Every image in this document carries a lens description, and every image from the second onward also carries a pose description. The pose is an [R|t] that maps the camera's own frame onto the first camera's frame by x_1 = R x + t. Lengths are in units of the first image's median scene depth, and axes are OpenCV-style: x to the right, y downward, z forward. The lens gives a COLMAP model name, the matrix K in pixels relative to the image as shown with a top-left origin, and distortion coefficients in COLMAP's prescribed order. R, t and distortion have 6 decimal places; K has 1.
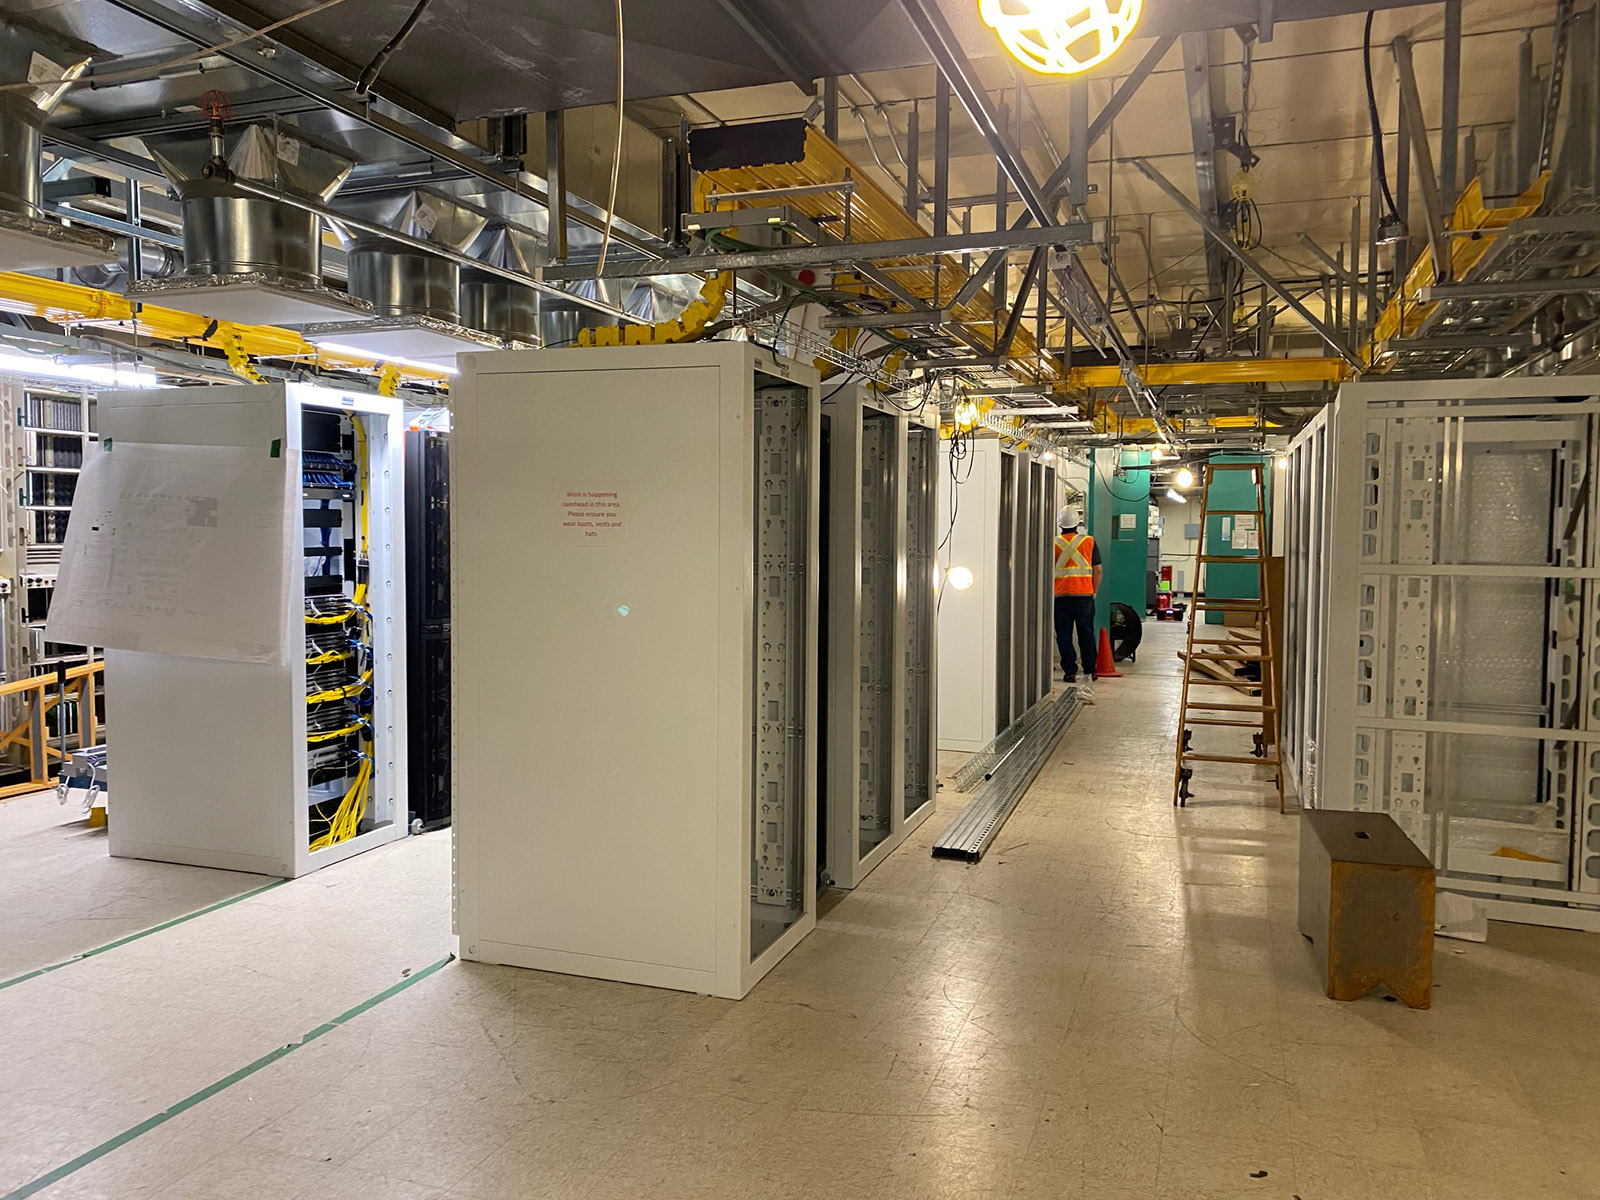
lens RADIAL K [[1218.0, 0, 792.5], [0, 1218.0, 594.4], [0, 0, 1]] dist [0.000433, -0.015786]
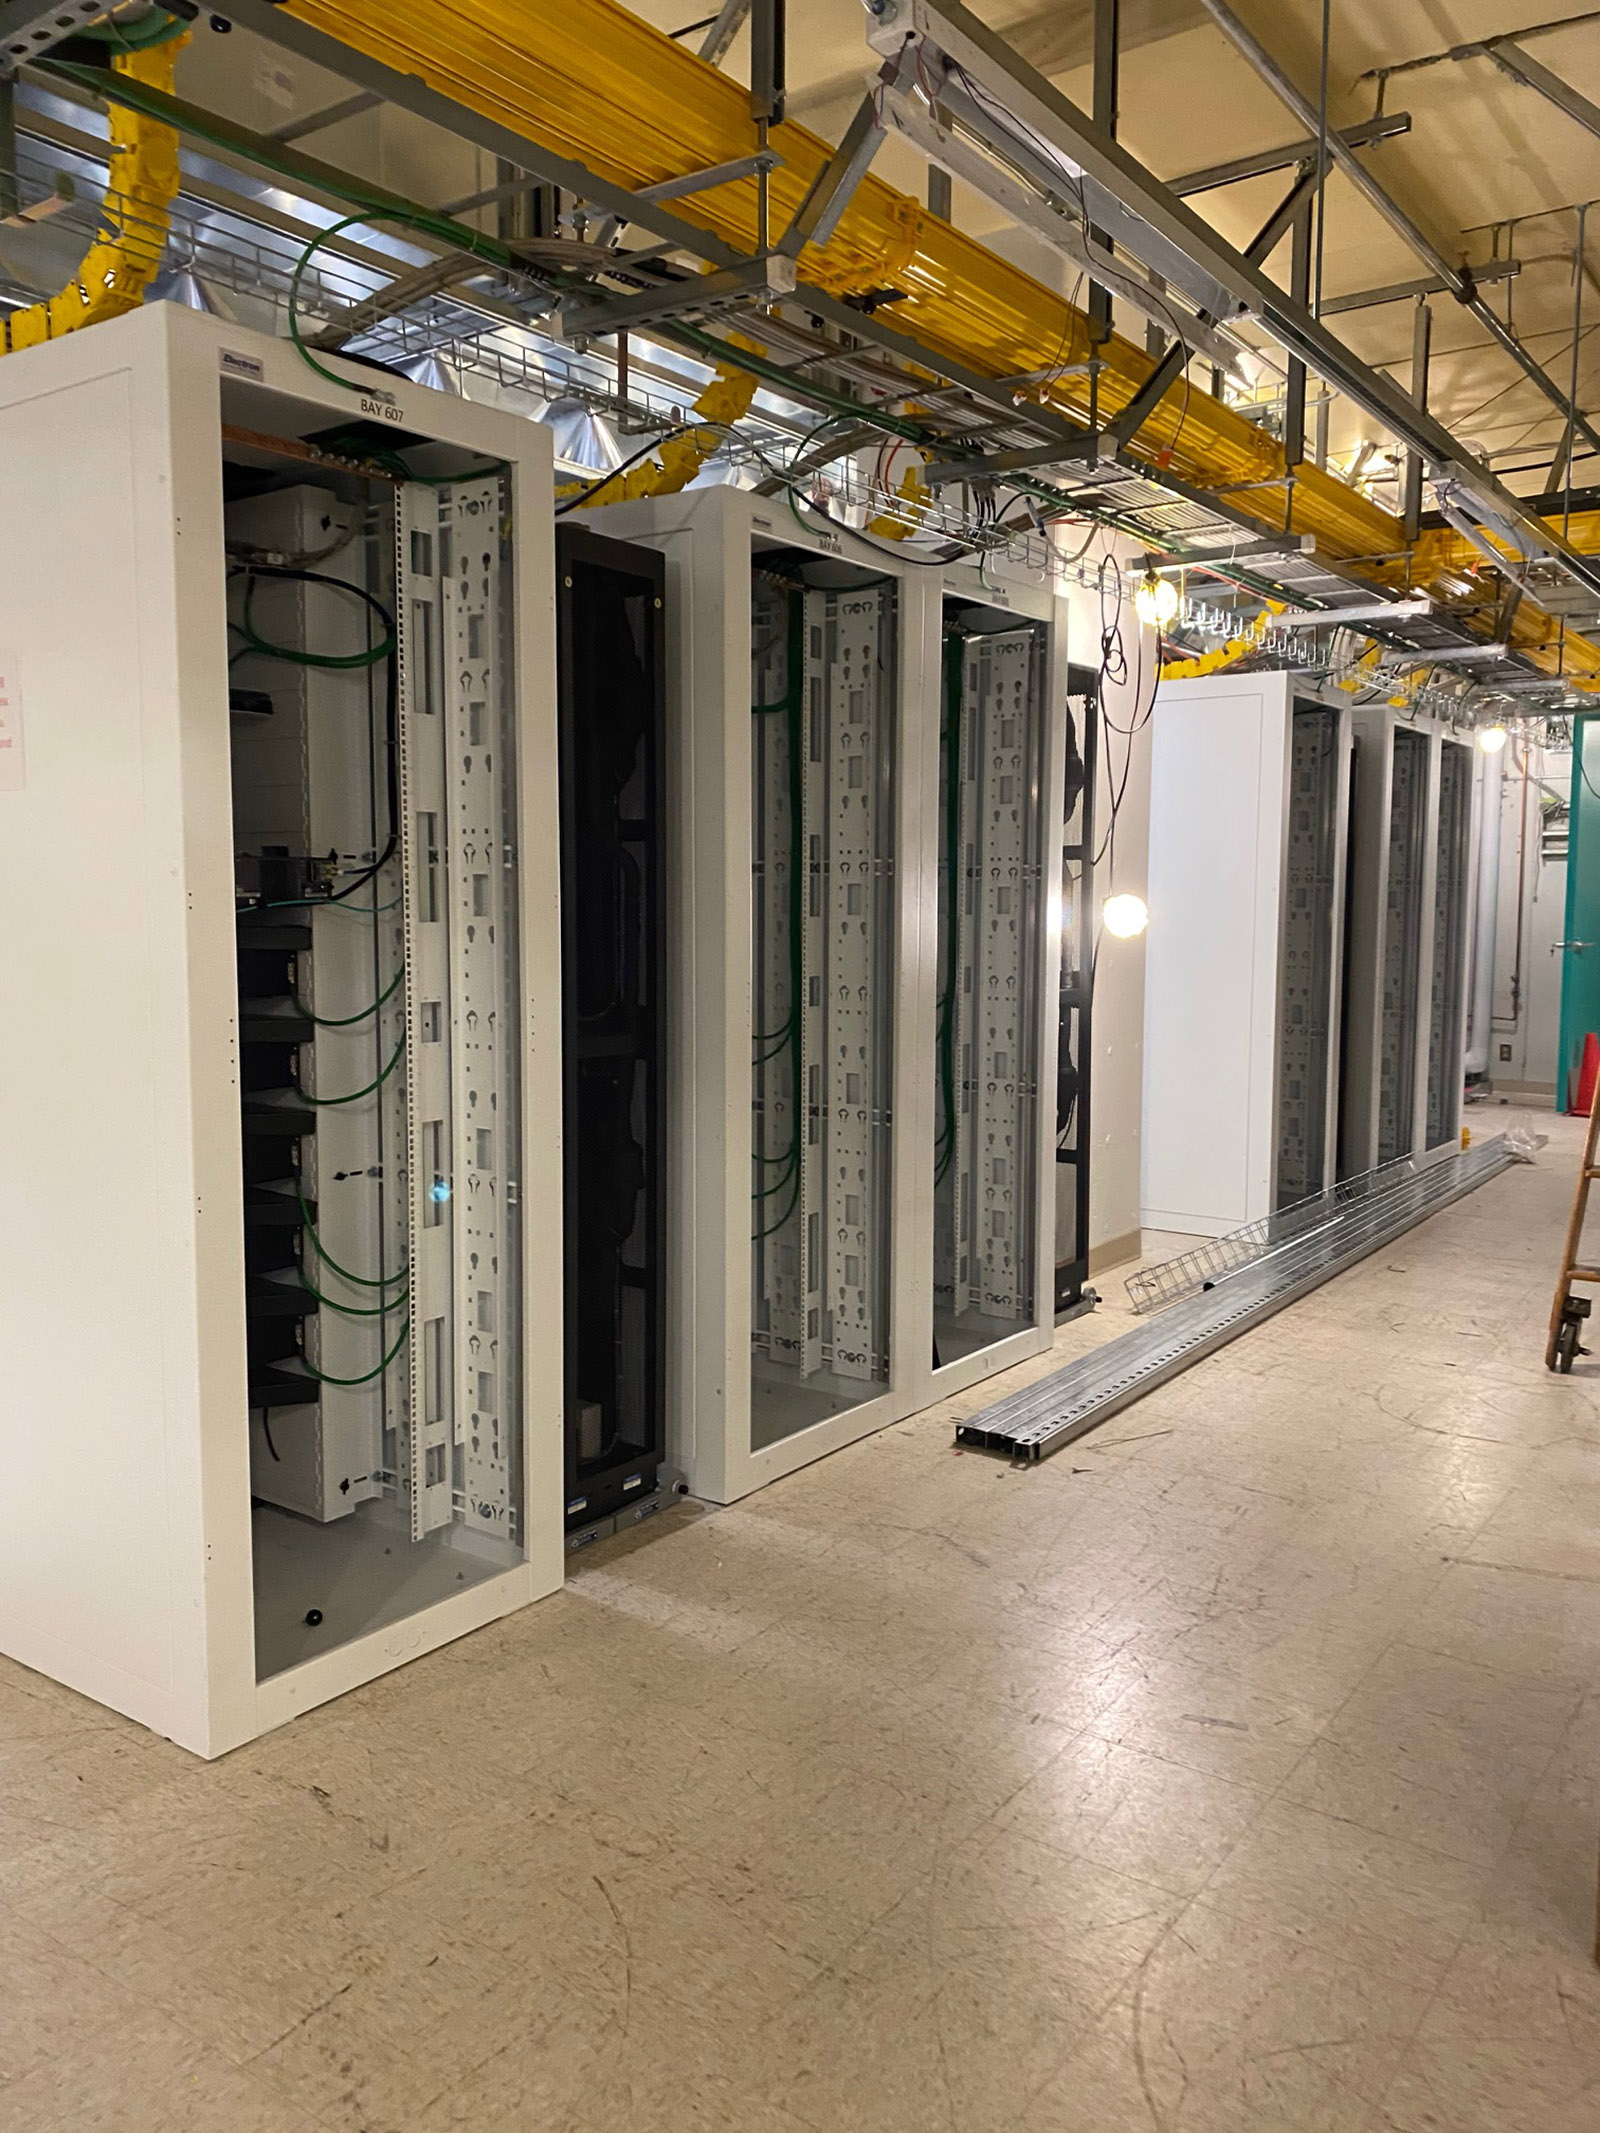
lens RADIAL K [[1623.7, 0, 806.3], [0, 1623.7, 1074.9], [0, 0, 1]] dist [0.000433, -0.015786]
pose [[0.962054, 0.024999, -0.271712, 0.231089], [-0.011346, 0.998598, 0.051705, 0.024726], [0.272624, -0.046660, 0.960989, 0.325809]]
